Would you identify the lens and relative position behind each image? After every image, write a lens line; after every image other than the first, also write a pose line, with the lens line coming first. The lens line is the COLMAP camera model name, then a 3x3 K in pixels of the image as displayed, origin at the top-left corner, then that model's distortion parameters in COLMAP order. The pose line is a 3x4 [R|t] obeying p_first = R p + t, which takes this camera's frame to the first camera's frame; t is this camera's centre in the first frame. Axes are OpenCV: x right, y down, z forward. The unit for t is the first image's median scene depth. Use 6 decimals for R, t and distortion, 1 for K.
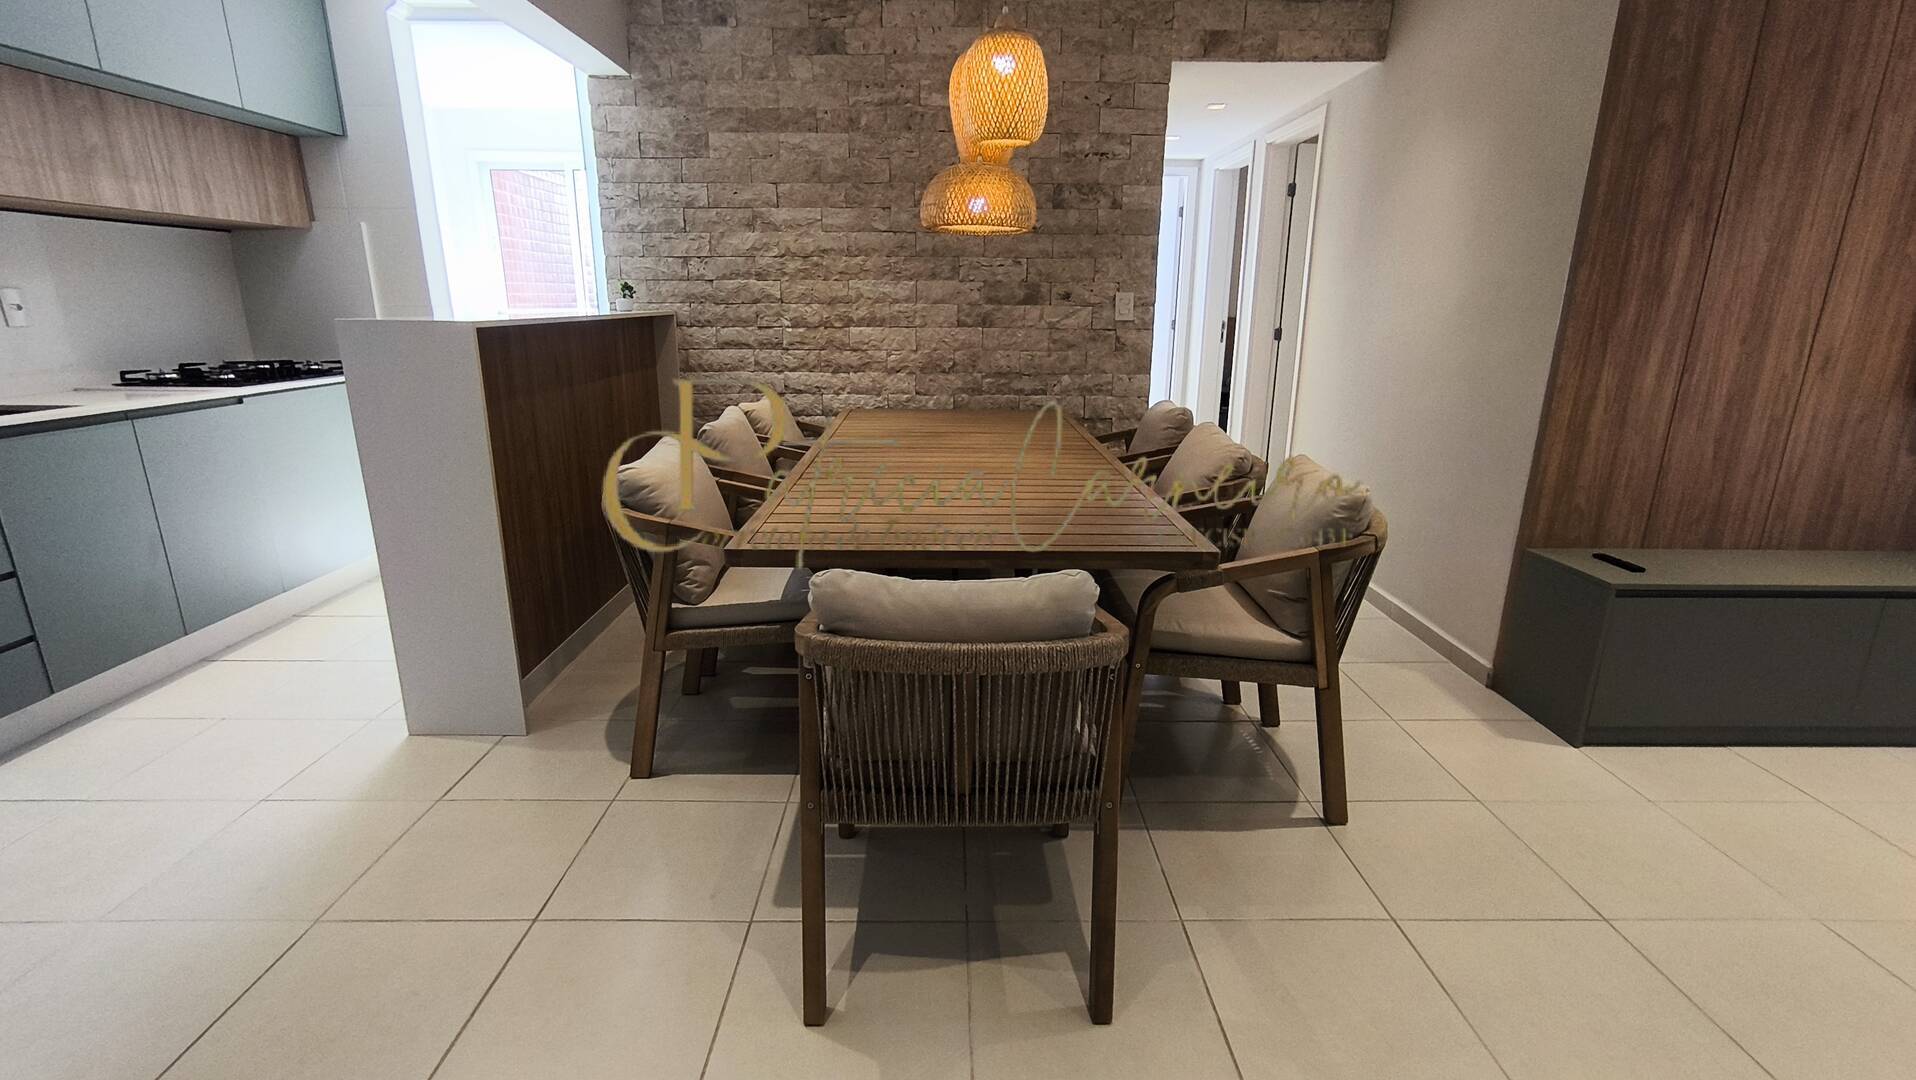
lens RADIAL K [[881.7, 0, 955.4], [0, 881.7, 549.3], [0, 0, 1]] dist [-0.036431, 0.020673]
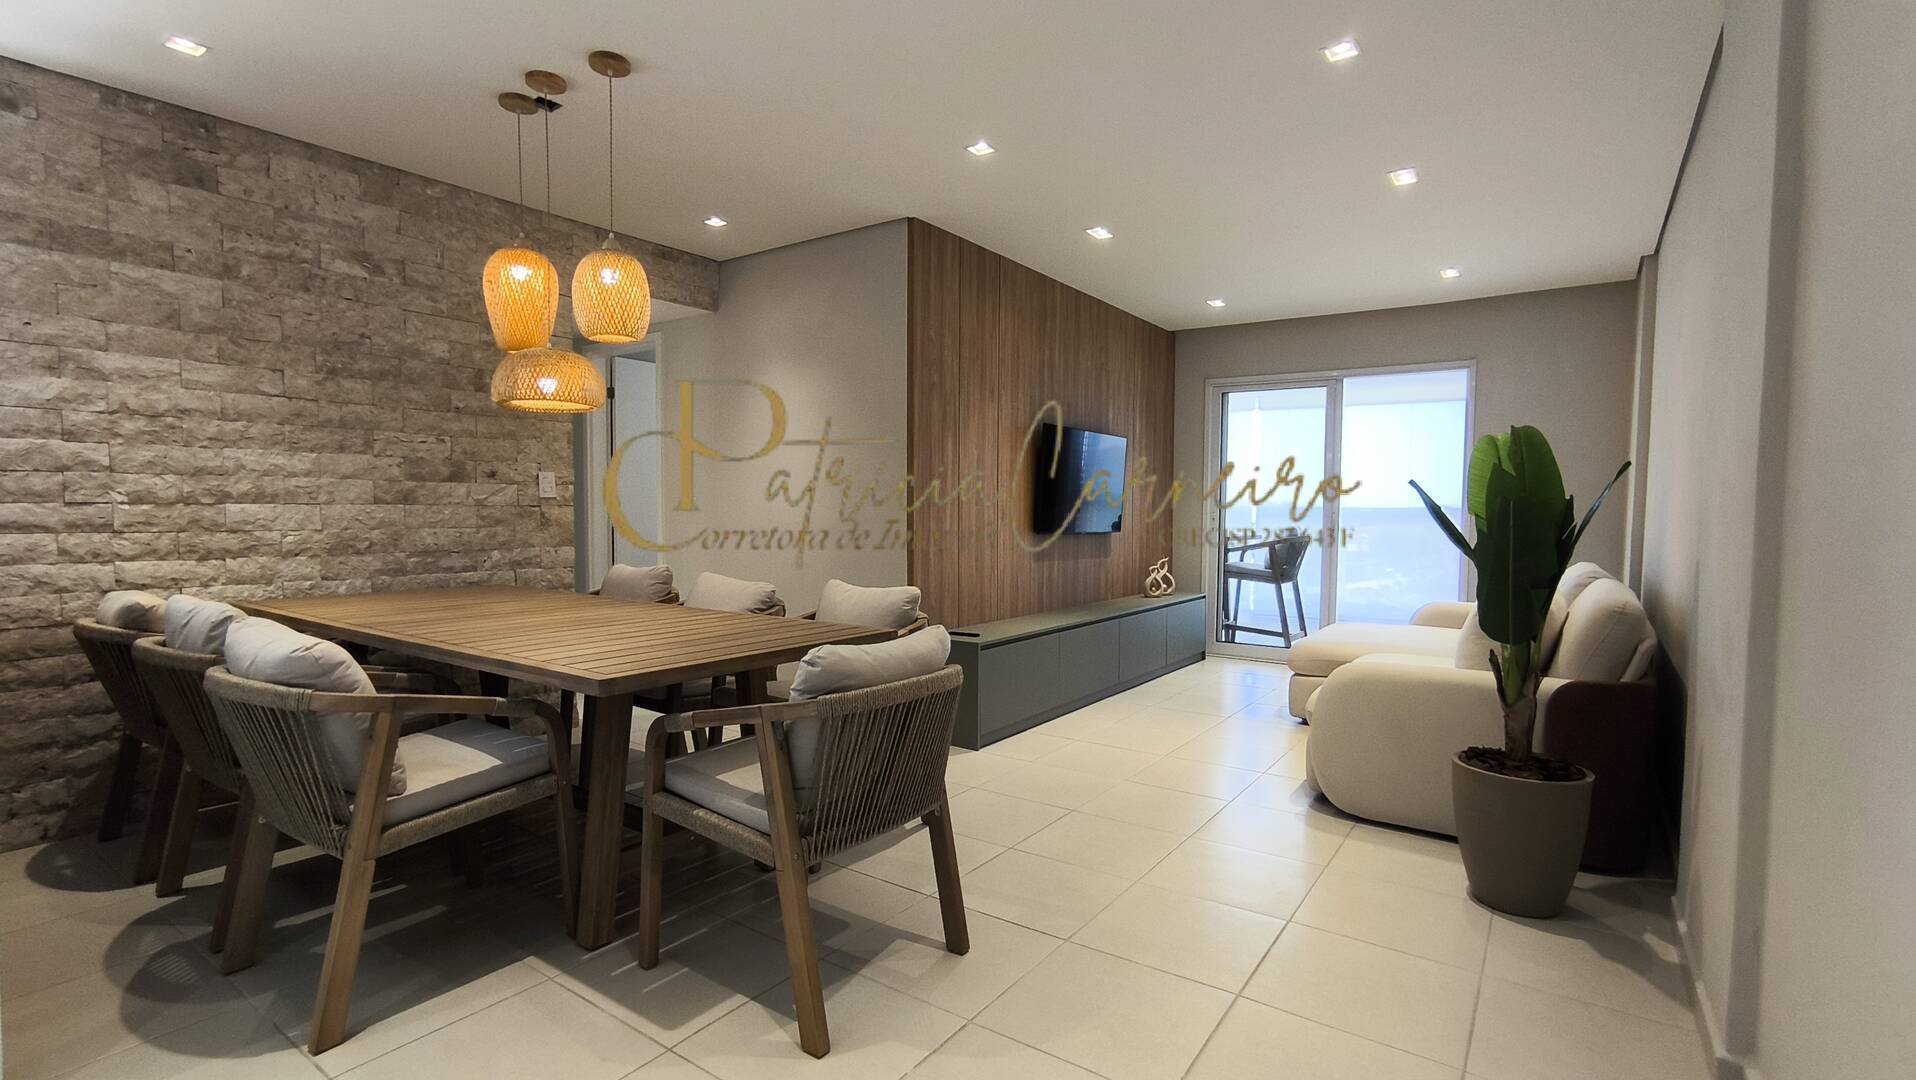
lens RADIAL K [[866.8, 0, 959.1], [0, 866.8, 561.1], [0, 0, 1]] dist [-0.021630, 0.012659]
pose [[0.584715, -0.052356, 0.809548, -0.398708], [0.219016, 0.971047, -0.095389, 0.025406], [-0.781115, 0.233080, 0.579253, 0.022175]]
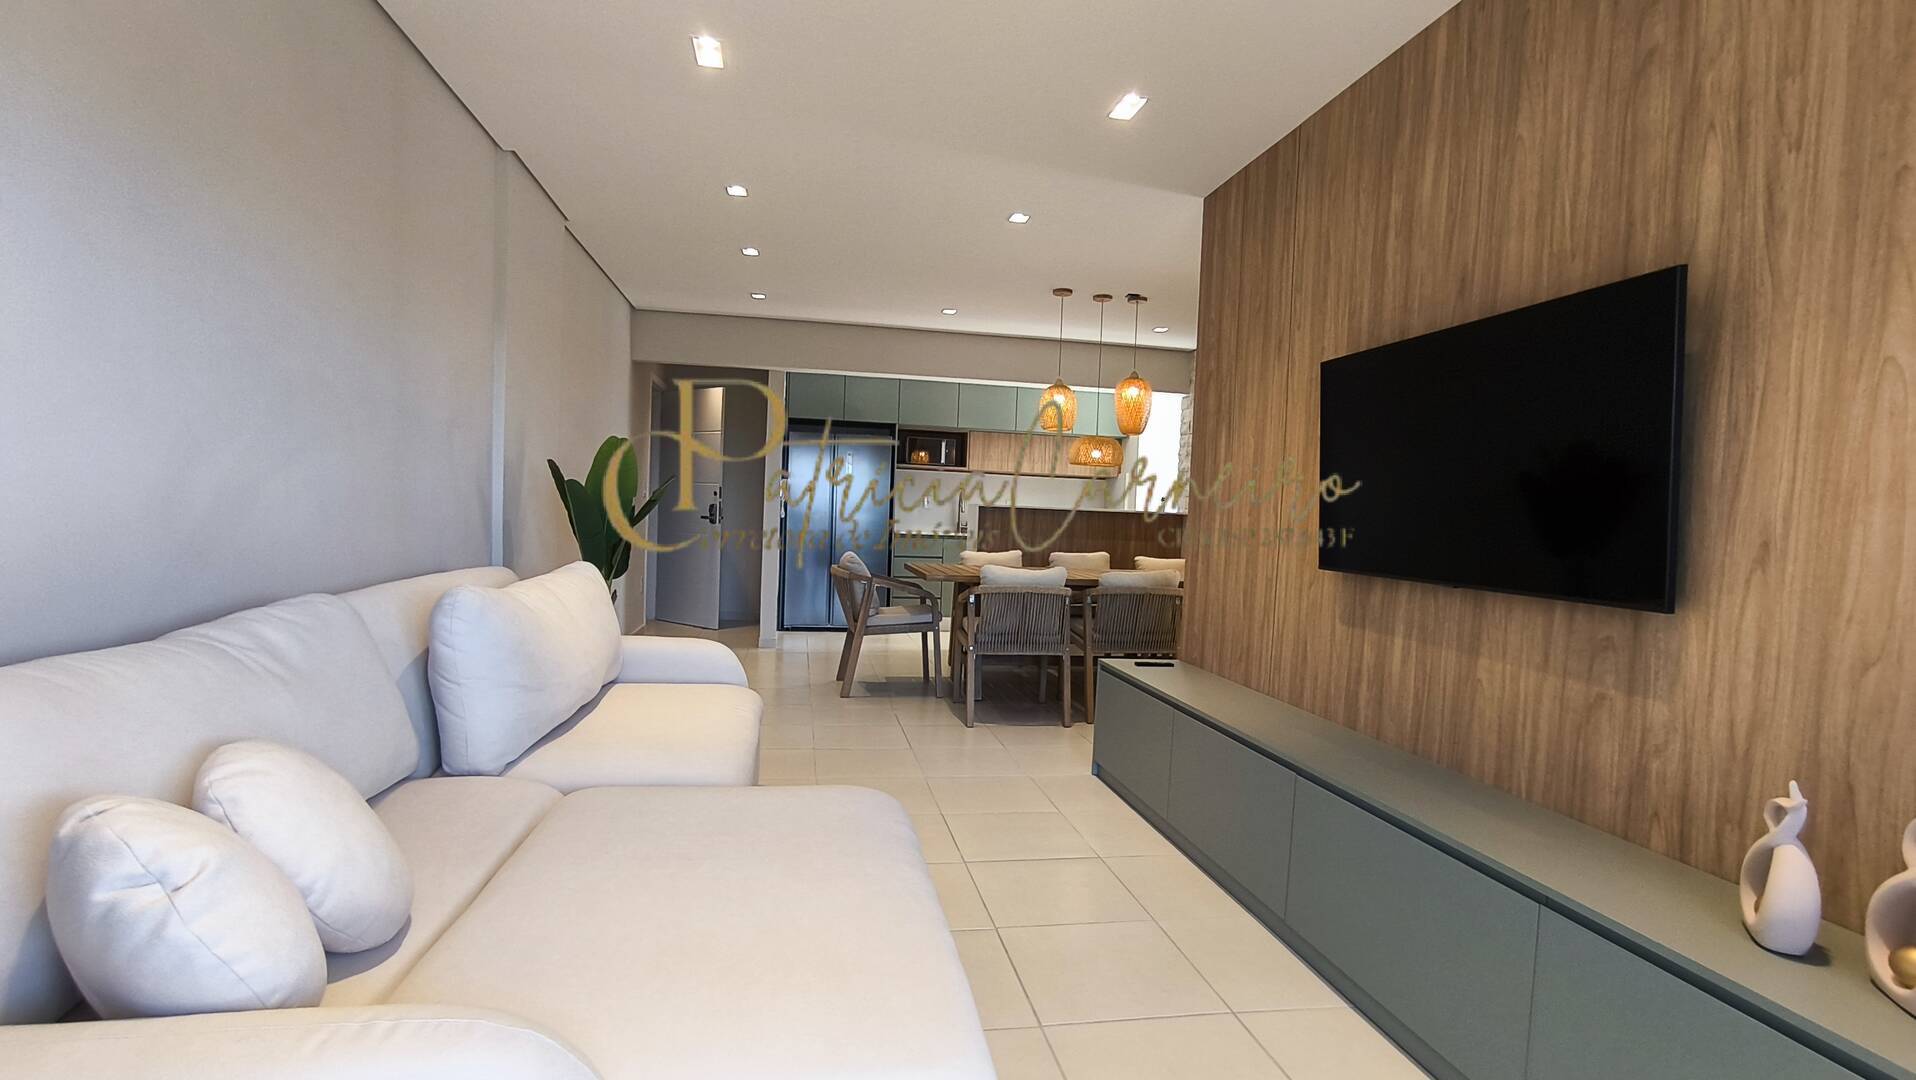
lens RADIAL K [[881.7, 0, 955.4], [0, 881.7, 549.3], [0, 0, 1]] dist [-0.036431, 0.020673]
pose [[0.160253, 0.036494, -0.986401, 1.519168], [-0.304666, 0.952352, -0.014263, -0.031297], [0.938881, 0.302809, 0.163736, 0.296910]]
